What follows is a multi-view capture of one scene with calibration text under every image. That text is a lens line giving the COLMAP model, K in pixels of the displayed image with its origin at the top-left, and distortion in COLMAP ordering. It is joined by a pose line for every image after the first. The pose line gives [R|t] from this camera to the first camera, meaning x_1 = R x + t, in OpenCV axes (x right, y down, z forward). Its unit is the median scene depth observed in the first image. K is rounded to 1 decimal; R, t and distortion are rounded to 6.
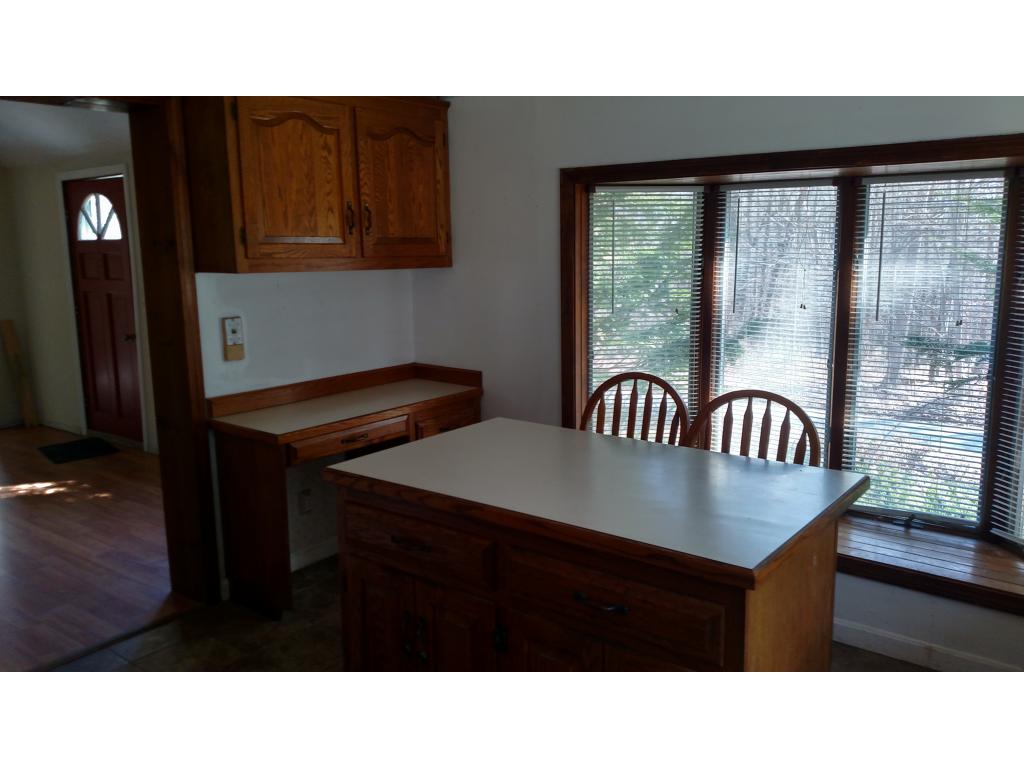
lens RADIAL K [[820.2, 0, 512.0], [0, 820.2, 384.0], [0, 0, 1]] dist [-0.003956, -0.003893]
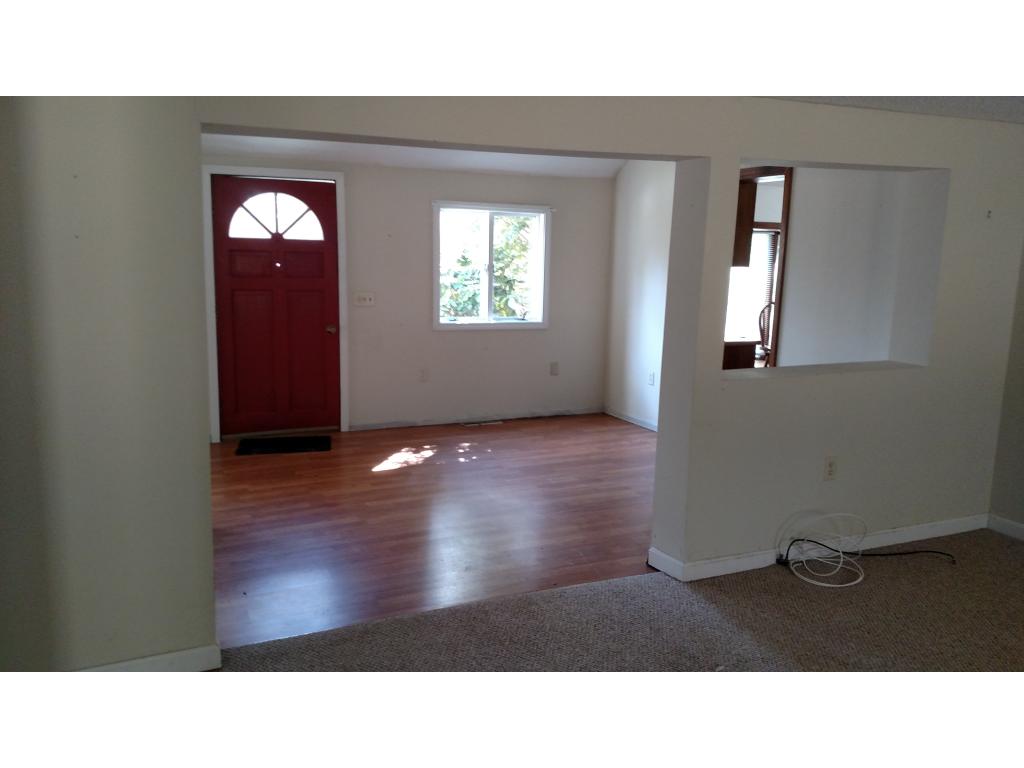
lens RADIAL K [[820.2, 0, 512.0], [0, 820.2, 384.0], [0, 0, 1]] dist [-0.003956, -0.003893]
pose [[0.467187, -0.153435, 0.870743, -1.339789], [0.131148, 0.985959, 0.103371, -0.067410], [-0.874377, 0.065903, 0.480750, 0.273502]]
